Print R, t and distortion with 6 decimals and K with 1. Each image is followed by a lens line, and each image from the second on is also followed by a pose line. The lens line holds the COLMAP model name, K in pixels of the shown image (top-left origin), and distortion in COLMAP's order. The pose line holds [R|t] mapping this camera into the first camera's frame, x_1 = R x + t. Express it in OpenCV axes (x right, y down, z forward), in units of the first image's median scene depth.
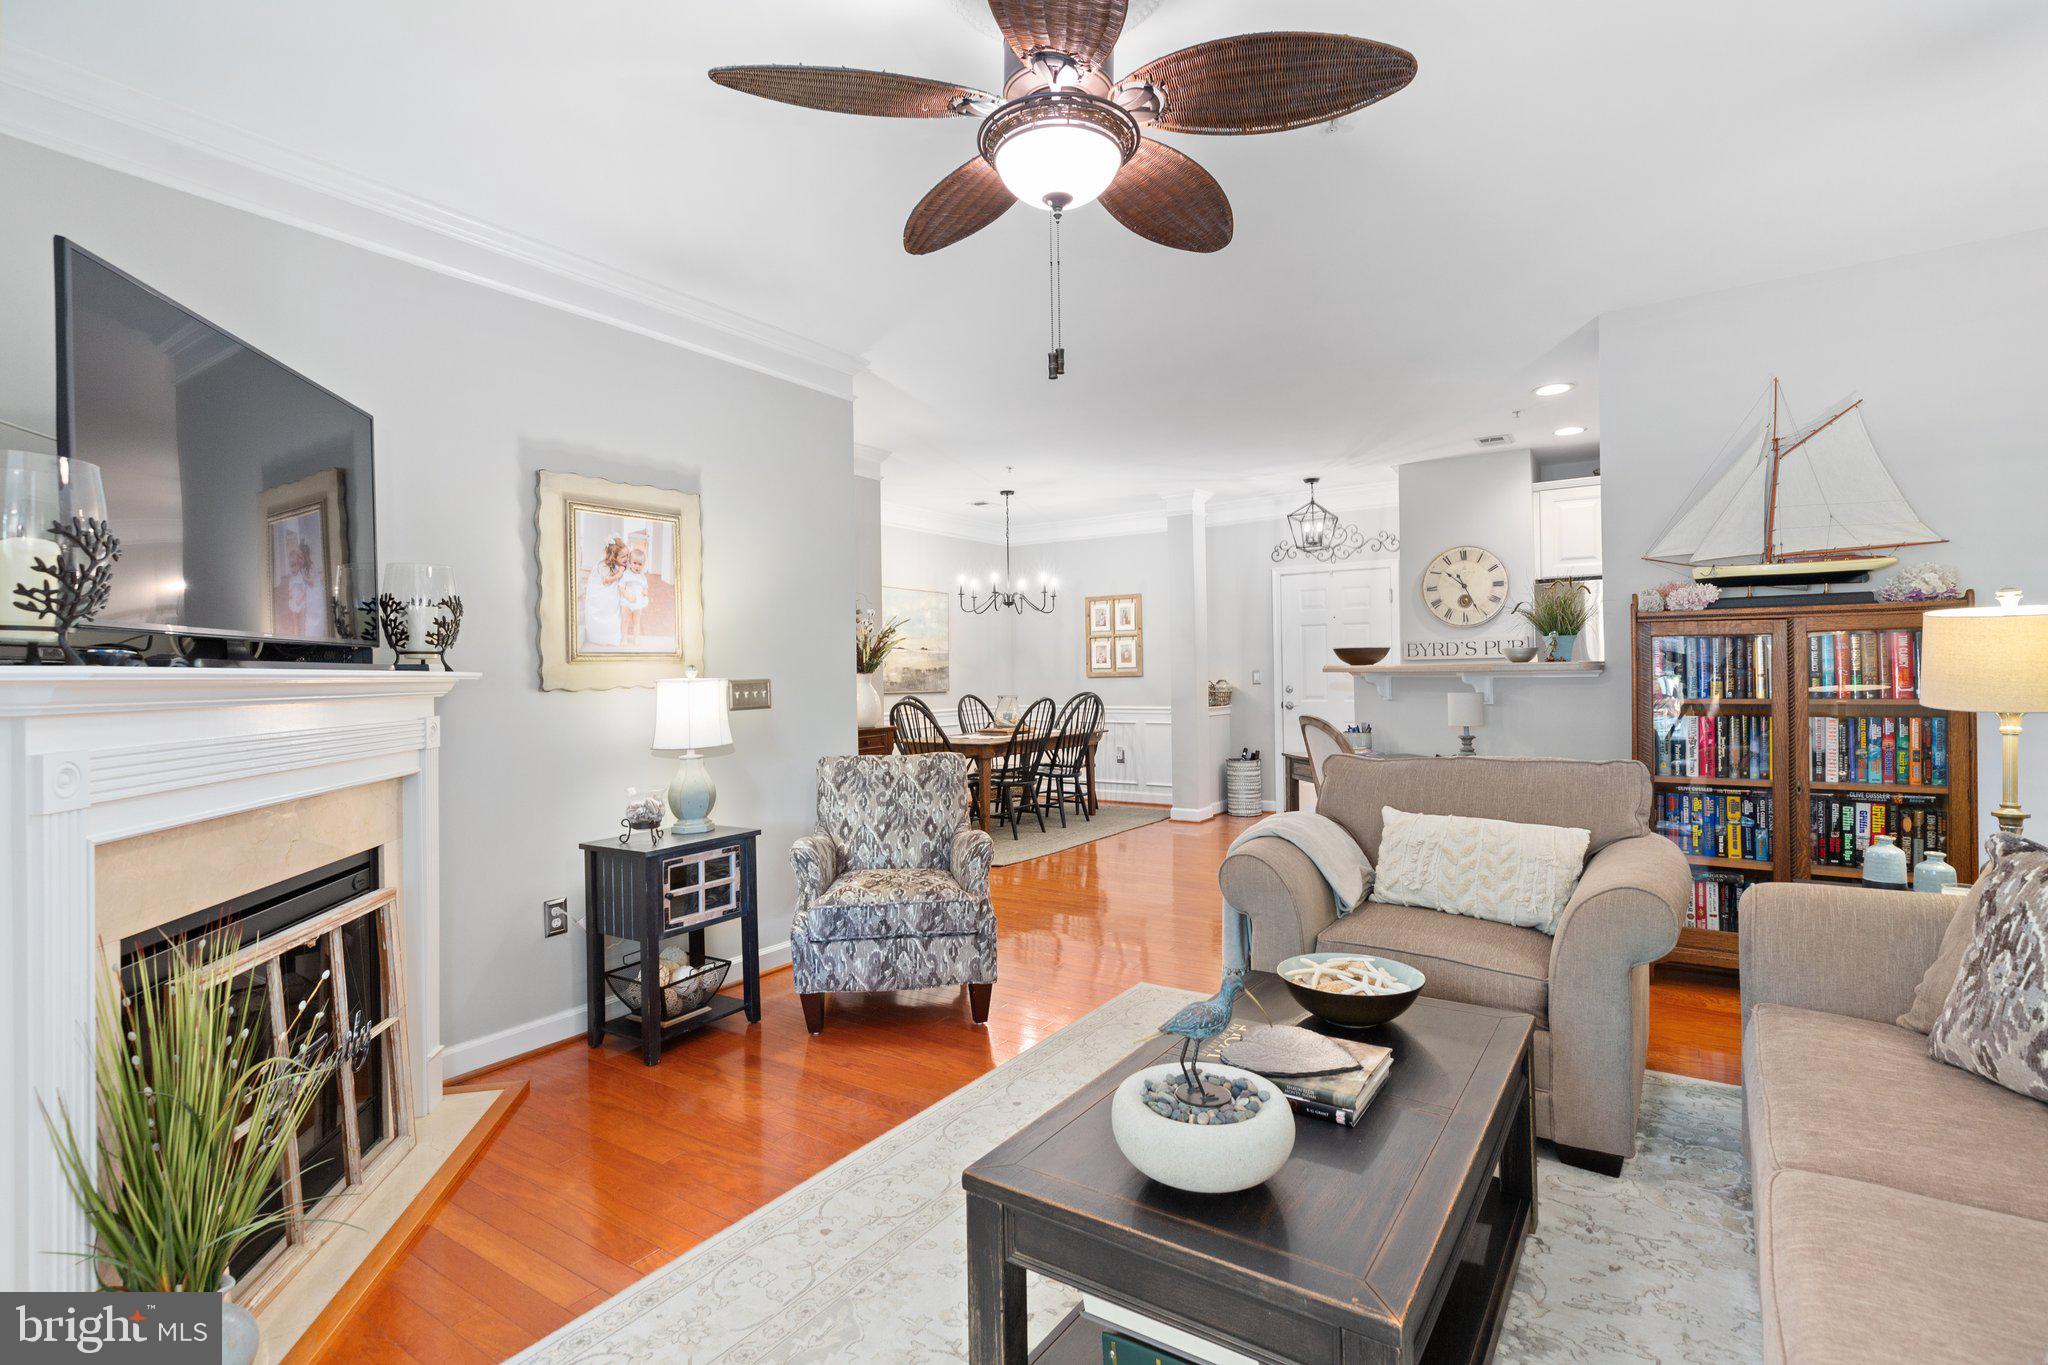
lens RADIAL K [[989.1, 0, 1024.0], [0, 989.1, 682.5], [0, 0, 1]] dist [-0.000376, -0.000036]
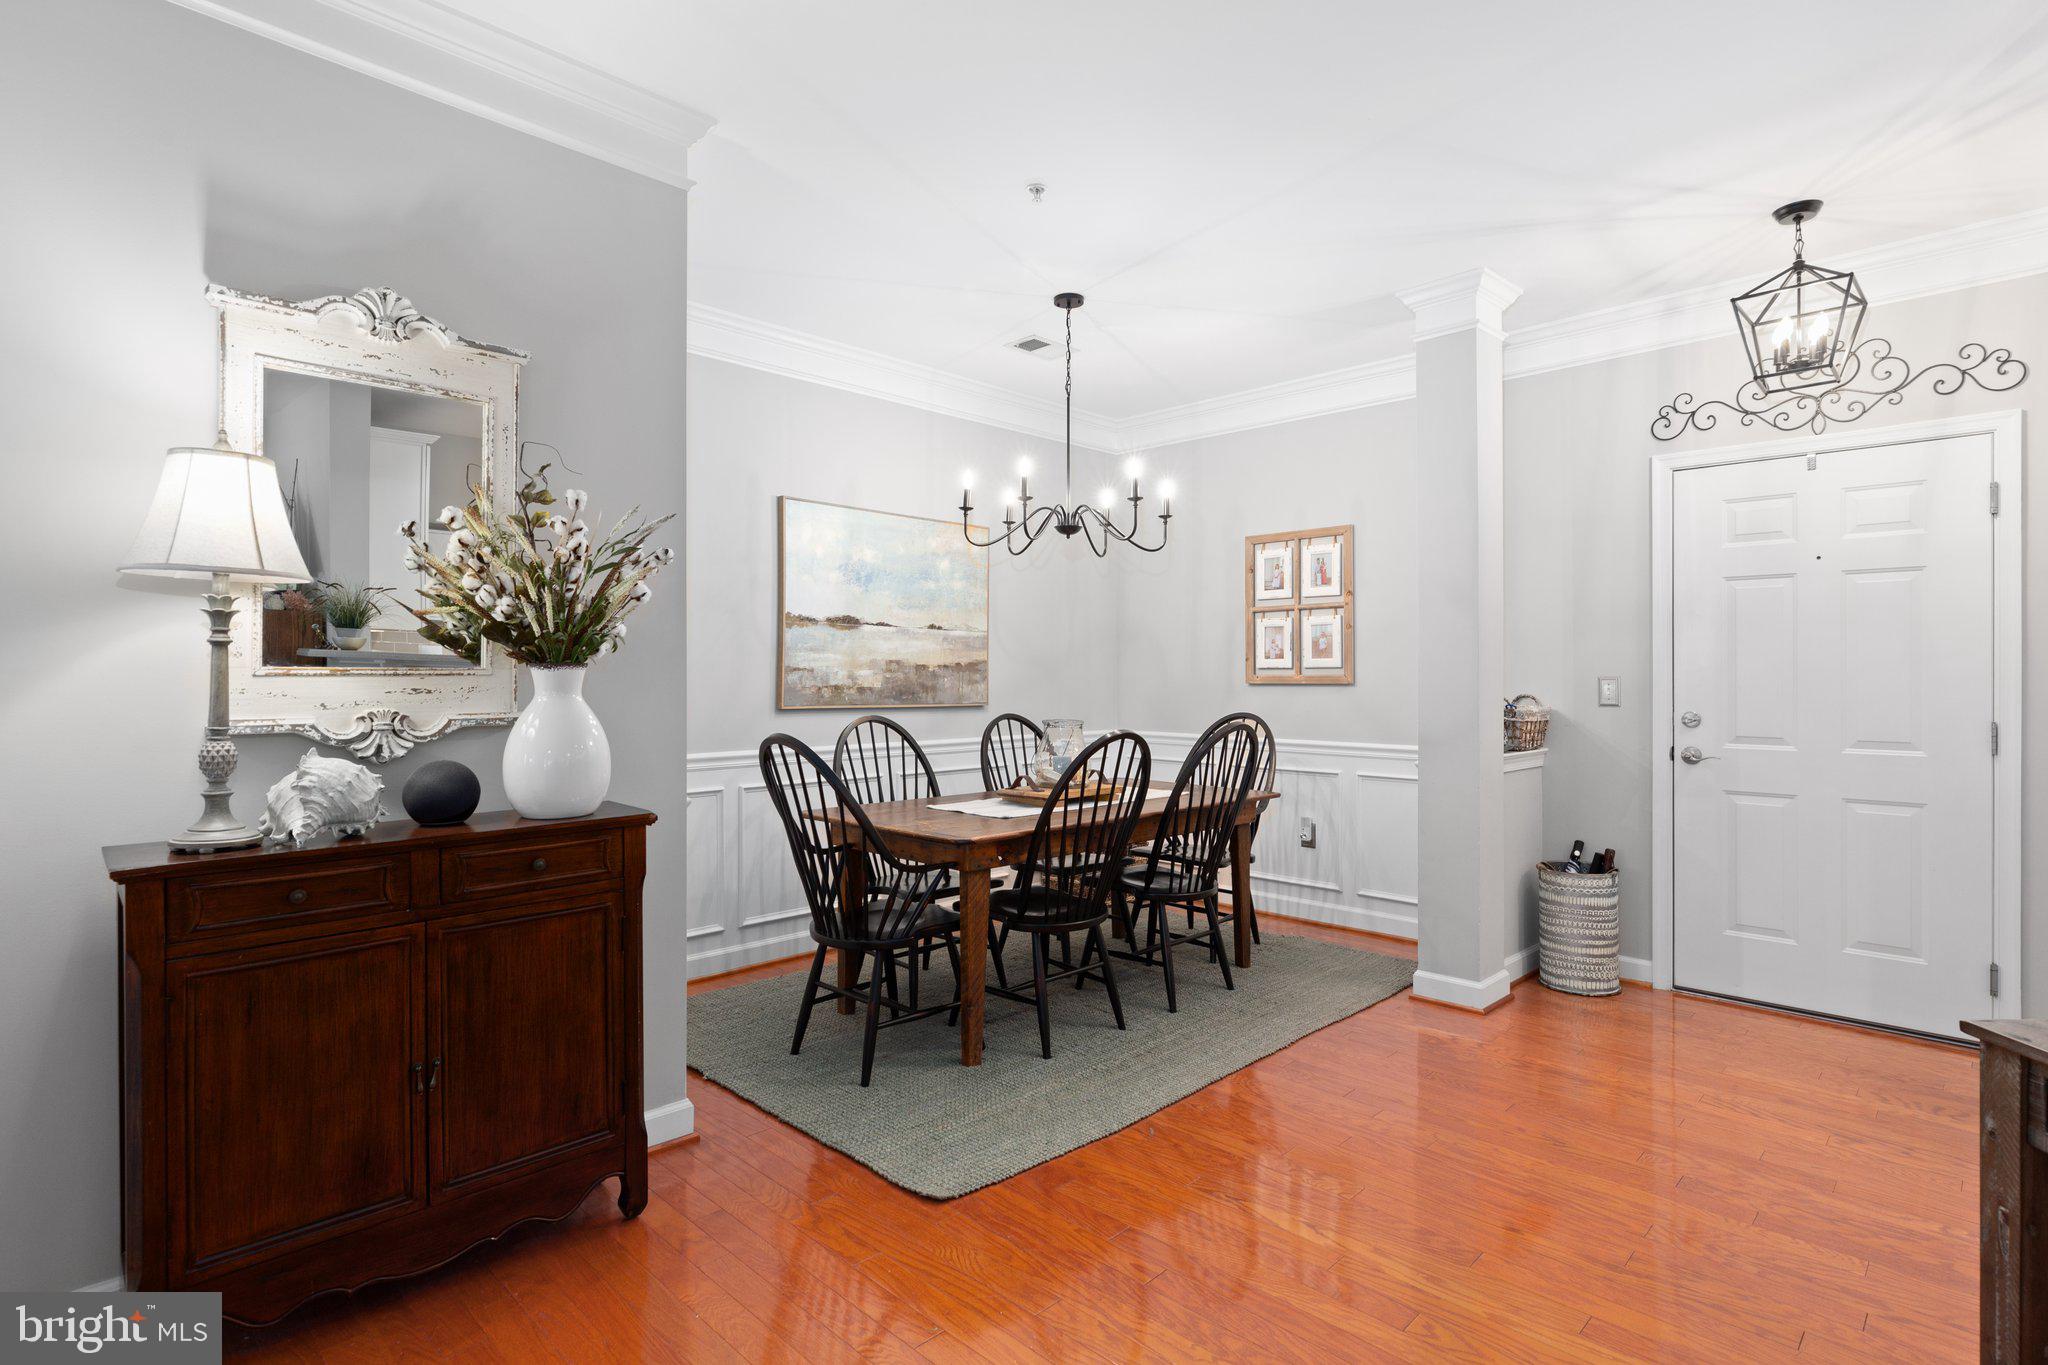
lens RADIAL K [[1015.4, 0, 1022.9], [0, 1015.4, 675.0], [0, 0, 1]] dist [-0.002209, -0.000194]
pose [[0.981673, 0.016267, -0.189878, 0.054377], [-0.017953, 0.999813, -0.007160, -0.004705], [0.189726, 0.010437, 0.981782, 0.479120]]
